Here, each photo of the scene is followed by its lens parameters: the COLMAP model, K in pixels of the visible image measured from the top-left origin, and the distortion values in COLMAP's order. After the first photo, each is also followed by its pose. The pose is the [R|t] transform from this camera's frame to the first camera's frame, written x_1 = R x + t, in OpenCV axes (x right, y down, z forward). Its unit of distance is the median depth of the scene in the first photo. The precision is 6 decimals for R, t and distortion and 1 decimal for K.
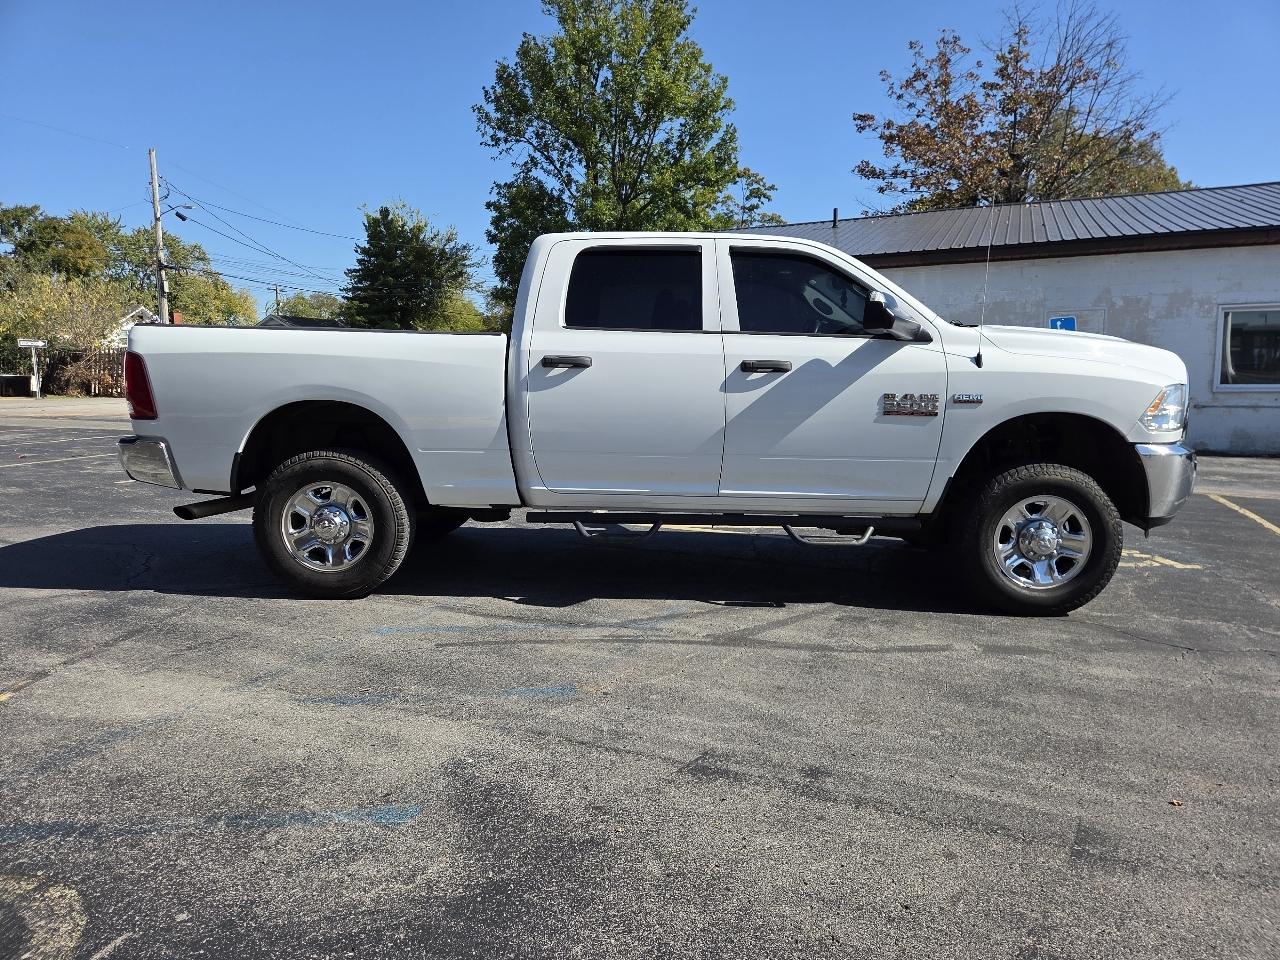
lens RADIAL K [[845.1, 0, 635.5], [0, 845.1, 497.4], [0, 0, 1]] dist [0.052217, -0.041855]
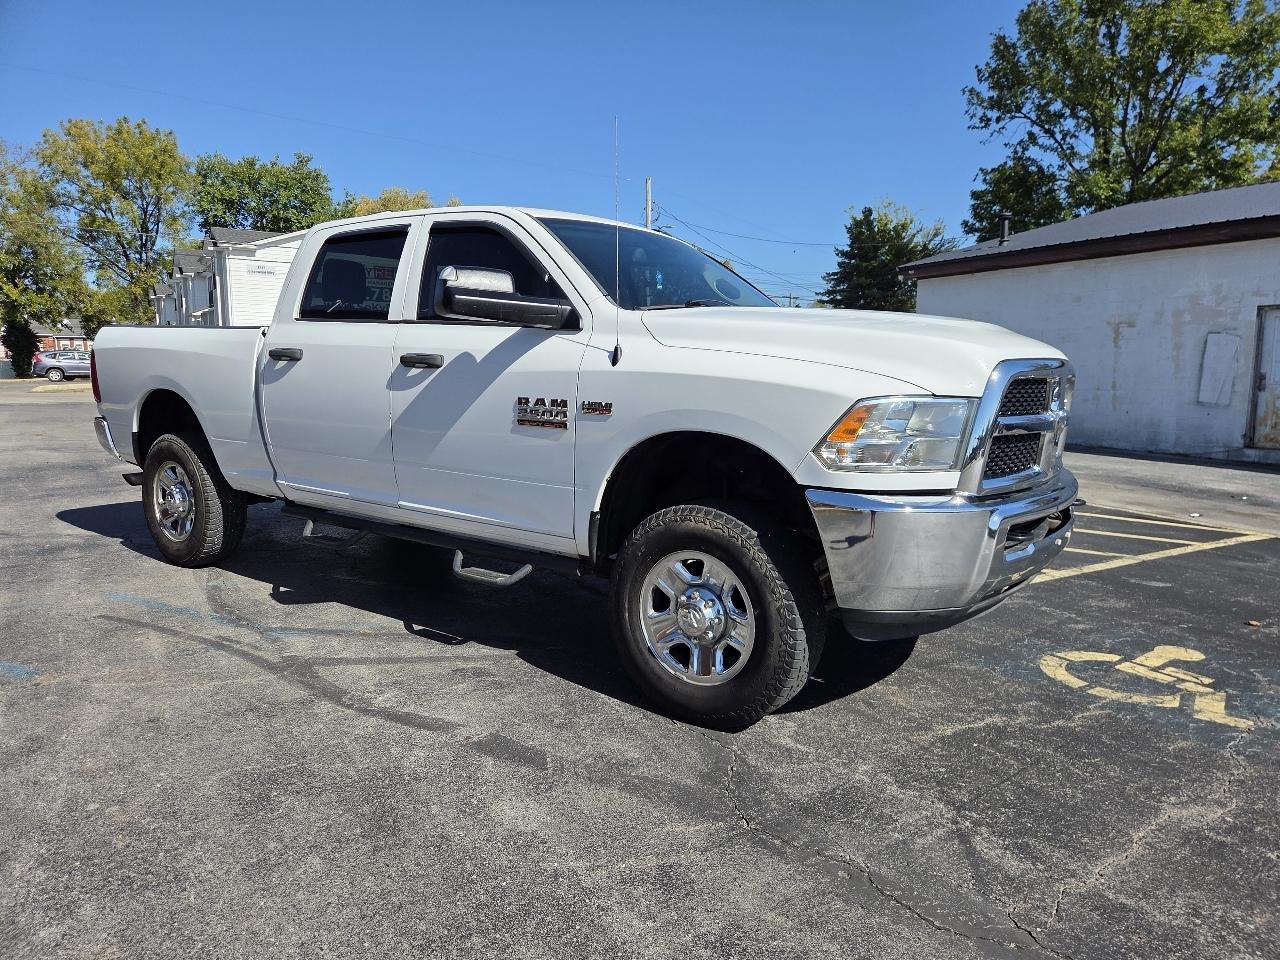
lens RADIAL K [[845.1, 0, 627.9], [0, 845.1, 503.8], [0, 0, 1]] dist [0.052217, -0.041855]
pose [[0.827807, 0.096231, -0.552699, 0.083573], [-0.093734, 0.995055, 0.032860, -0.005983], [0.553128, 0.024605, 0.832733, 0.041764]]
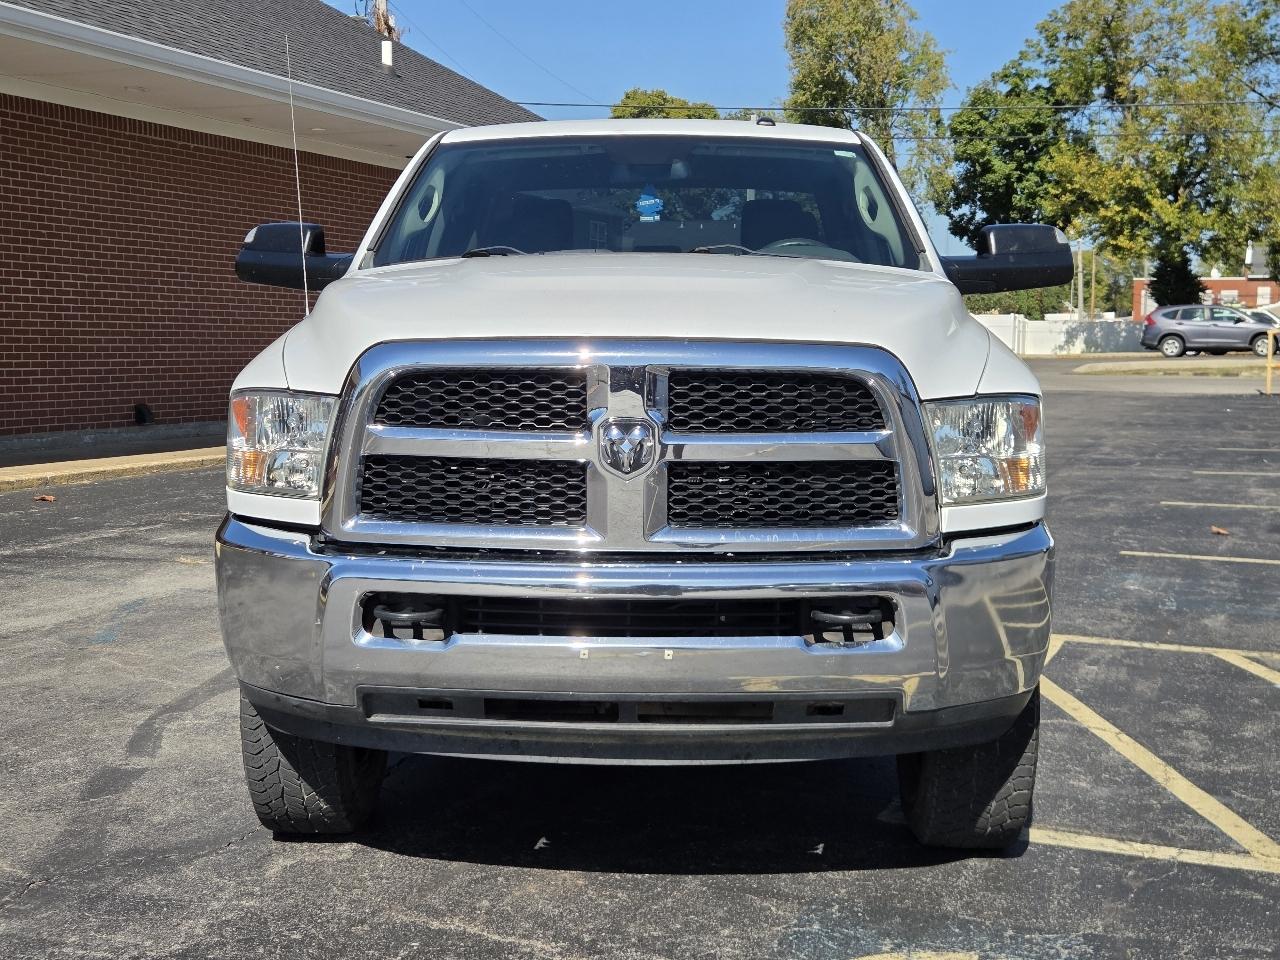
lens RADIAL K [[1657.6, 0, 629.2], [0, 1657.6, 517.7], [0, 0, 1]] dist [0.059199, 0.000000]
pose [[0.024817, 0.117515, -0.992761, 0.153899], [-0.152515, 0.981887, 0.112415, -0.019805], [0.987990, 0.148621, 0.042290, 0.120731]]
